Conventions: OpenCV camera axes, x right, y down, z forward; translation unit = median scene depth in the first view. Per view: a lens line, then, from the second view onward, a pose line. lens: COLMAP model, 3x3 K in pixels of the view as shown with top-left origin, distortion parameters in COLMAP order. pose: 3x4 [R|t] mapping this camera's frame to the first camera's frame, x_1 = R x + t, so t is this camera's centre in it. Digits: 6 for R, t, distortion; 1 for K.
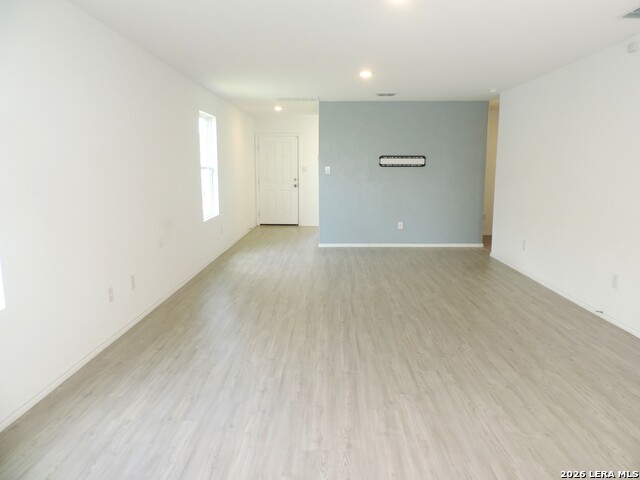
lens RADIAL K [[479.6, 0, 320.0], [0, 479.6, 240.0], [0, 0, 1]] dist [0.003043, 0.001446]
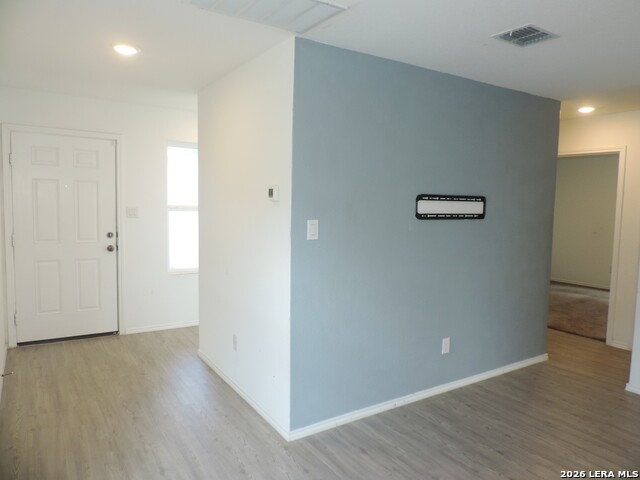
lens RADIAL K [[479.6, 0, 320.0], [0, 479.6, 240.0], [0, 0, 1]] dist [0.003043, 0.001446]
pose [[0.827286, -0.032152, 0.560860, -0.190037], [0.062730, 0.997404, -0.035351, -0.125046], [-0.558267, 0.064428, 0.827156, 0.694837]]
